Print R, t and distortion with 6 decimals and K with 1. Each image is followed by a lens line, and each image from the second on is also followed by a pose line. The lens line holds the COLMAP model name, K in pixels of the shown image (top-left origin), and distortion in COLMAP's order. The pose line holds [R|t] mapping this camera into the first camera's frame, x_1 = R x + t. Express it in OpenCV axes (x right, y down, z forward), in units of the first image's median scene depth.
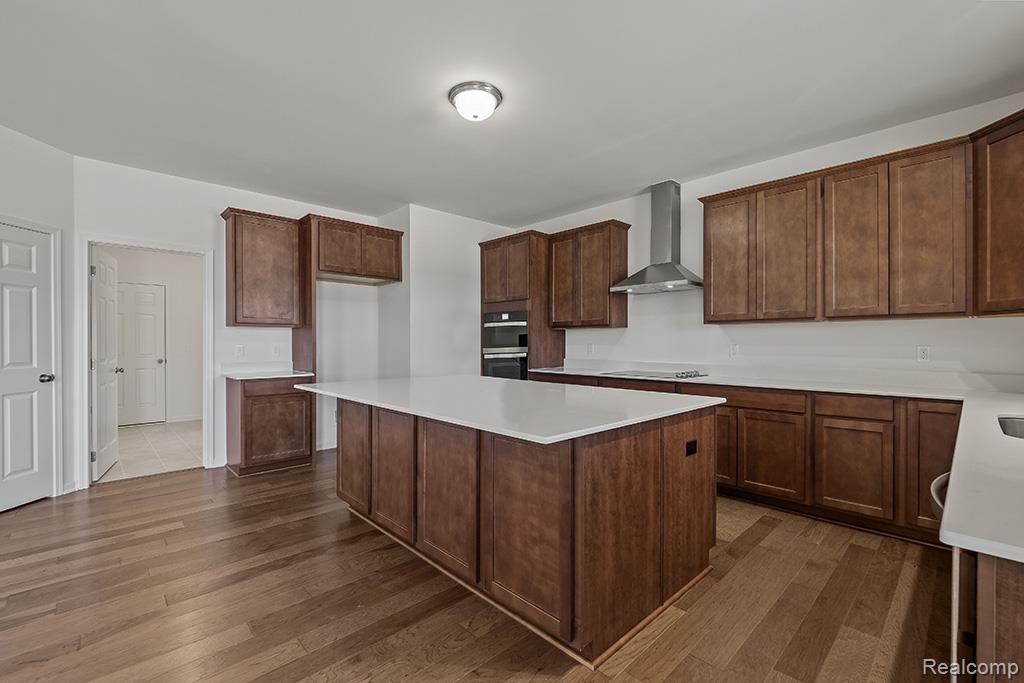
lens RADIAL K [[440.9, 0, 512.0], [0, 440.9, 341.5], [0, 0, 1]] dist [0.000810, 0.000048]
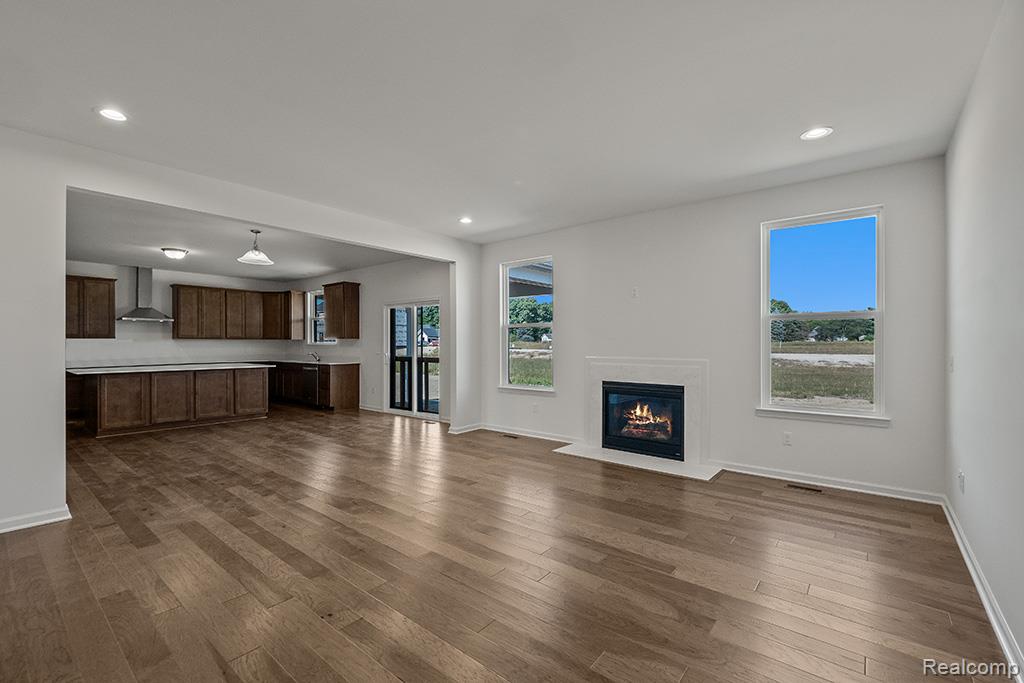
lens RADIAL K [[440.9, 0, 512.0], [0, 440.9, 341.5], [0, 0, 1]] dist [0.000810, 0.000048]
pose [[-0.132647, -0.002579, 0.991160, -2.519328], [-0.000812, 0.999997, 0.002493, -0.041364], [-0.991163, -0.000474, -0.132649, -0.513768]]
